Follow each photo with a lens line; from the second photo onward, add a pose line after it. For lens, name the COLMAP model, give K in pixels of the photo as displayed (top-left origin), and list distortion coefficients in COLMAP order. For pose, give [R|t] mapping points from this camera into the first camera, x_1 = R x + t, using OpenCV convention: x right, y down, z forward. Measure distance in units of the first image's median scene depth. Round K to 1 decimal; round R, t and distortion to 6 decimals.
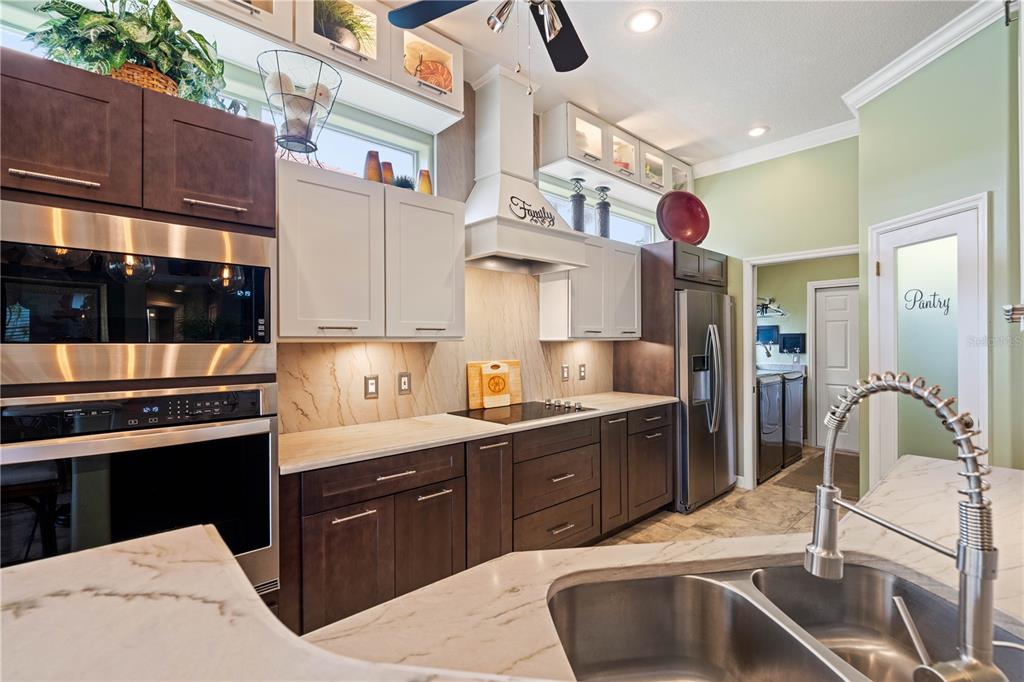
lens RADIAL K [[467.0, 0, 516.4], [0, 467.0, 340.1], [0, 0, 1]] dist [-0.001563, 0.000379]
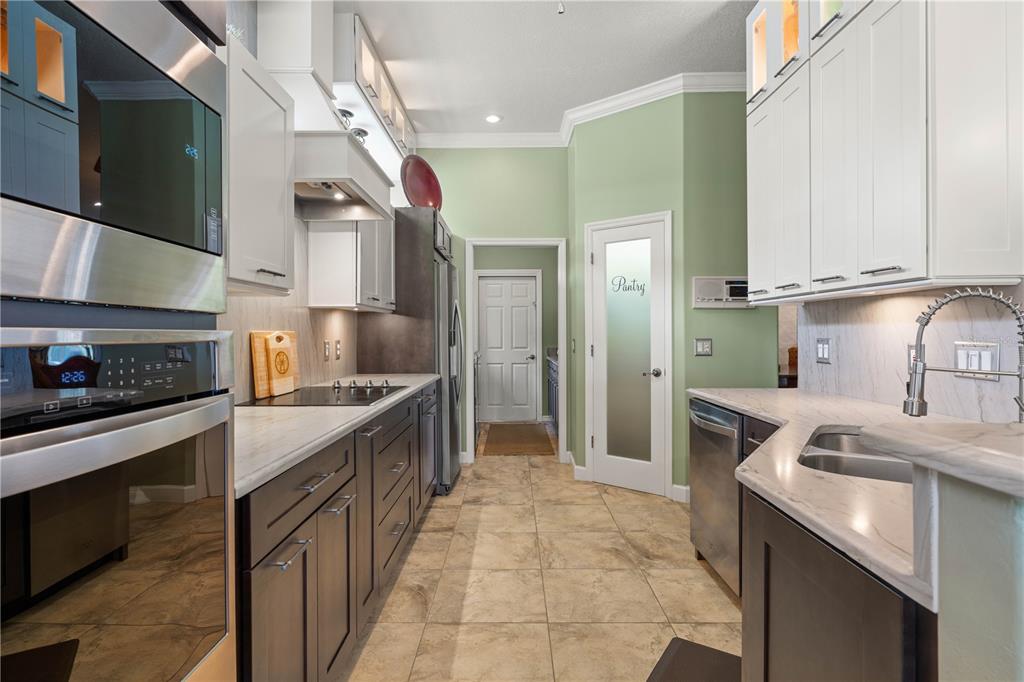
lens RADIAL K [[527.7, 0, 510.3], [0, 527.7, 334.8], [0, 0, 1]] dist [0.000132, 0.000054]
pose [[0.687398, 0.001221, 0.726280, -0.337358], [-0.001200, 0.999999, -0.000546, 0.044232], [-0.726280, -0.000497, 0.687399, 0.159971]]
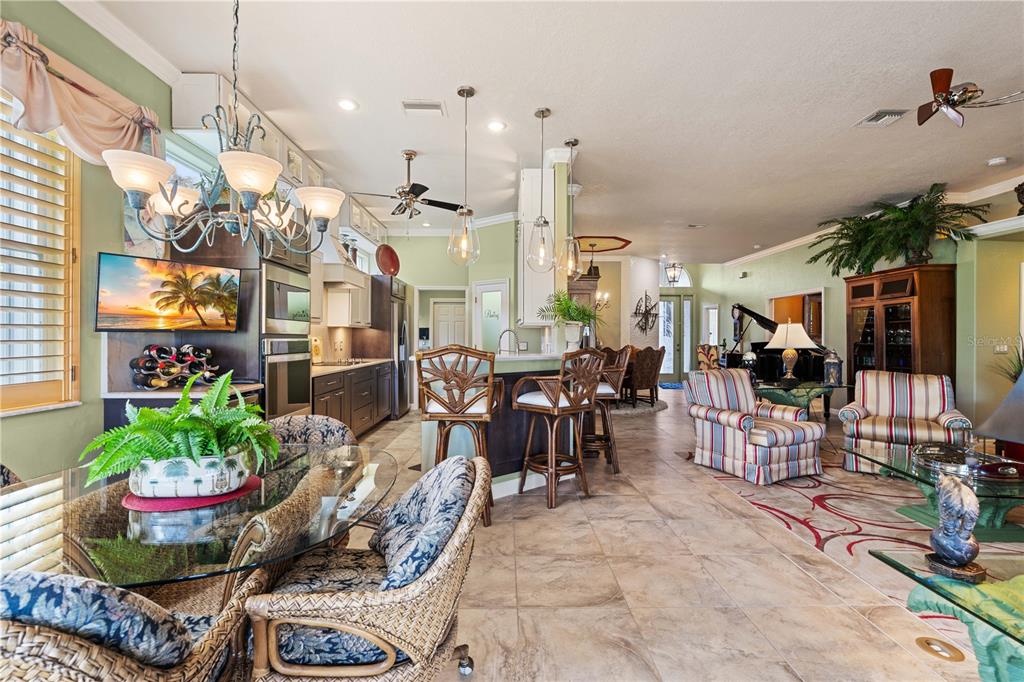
lens RADIAL K [[467.0, 0, 516.4], [0, 467.0, 340.1], [0, 0, 1]] dist [-0.001563, 0.000379]
pose [[0.667335, 0.003626, 0.744749, -0.737781], [-0.007728, 0.999968, 0.002056, 0.040002], [-0.744718, -0.007128, 0.667341, -0.640663]]
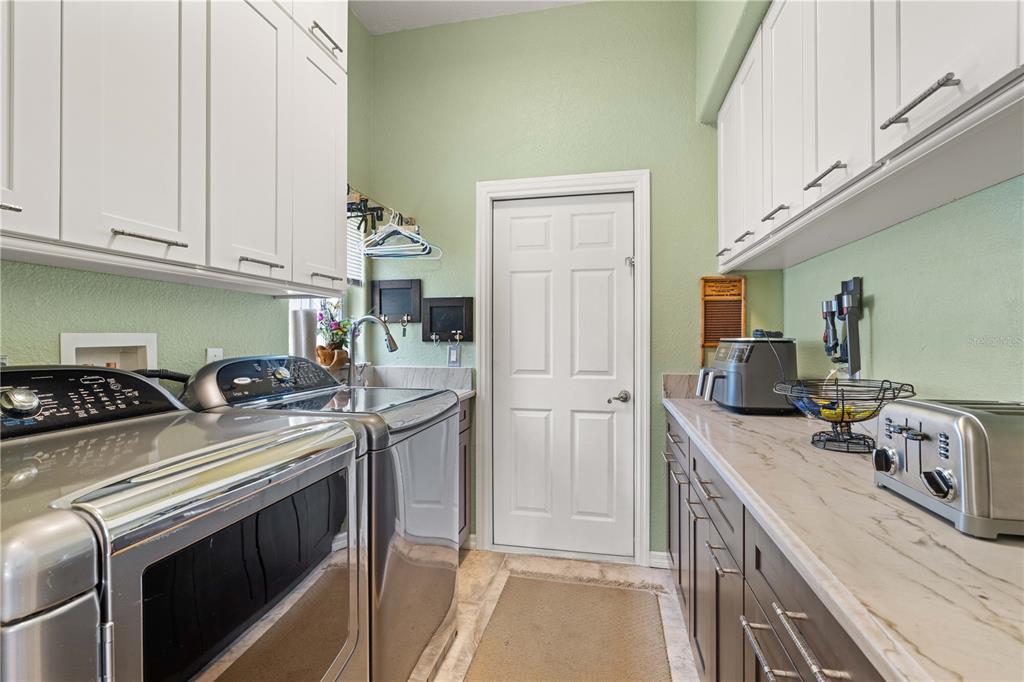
lens RADIAL K [[473.1, 0, 513.3], [0, 473.1, 346.8], [0, 0, 1]] dist [-0.001602, -0.000072]
pose [[0.826256, 0.007922, 0.563239, 0.654928], [-0.004413, 0.999961, -0.007592, 0.059544], [-0.563278, 0.003787, 0.826259, 0.997827]]
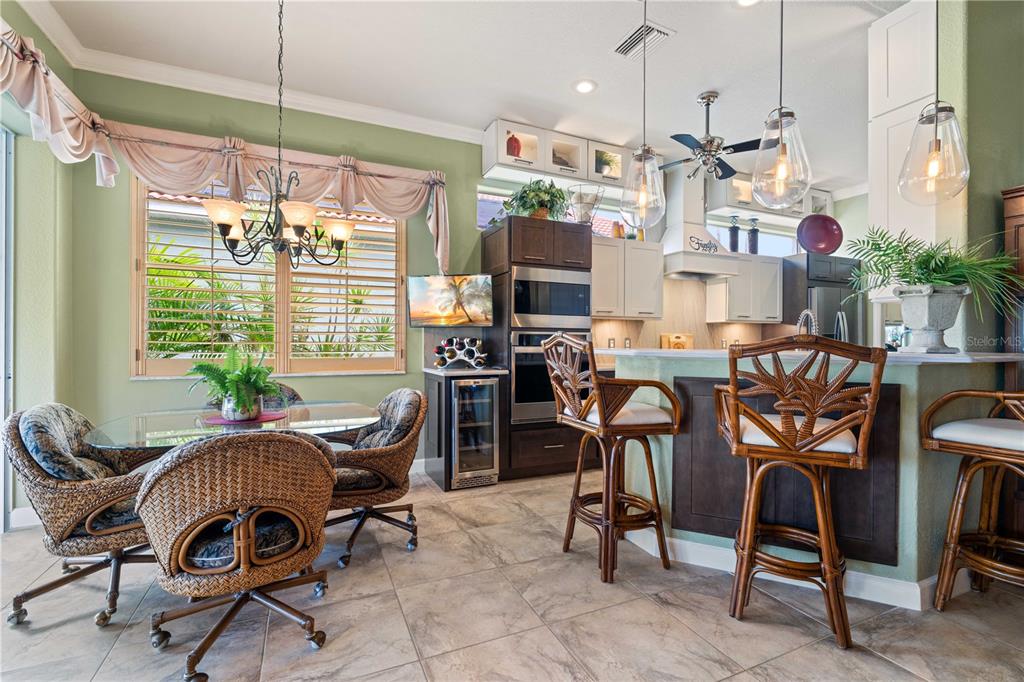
lens RADIAL K [[464.0, 0, 515.3], [0, 464.0, 347.2], [0, 0, 1]] dist [-0.003929, 0.000768]
pose [[0.947224, 0.008168, -0.320468, -0.055038], [-0.004995, 0.999930, 0.010721, 0.066471], [0.320533, -0.008555, 0.947199, -0.648708]]
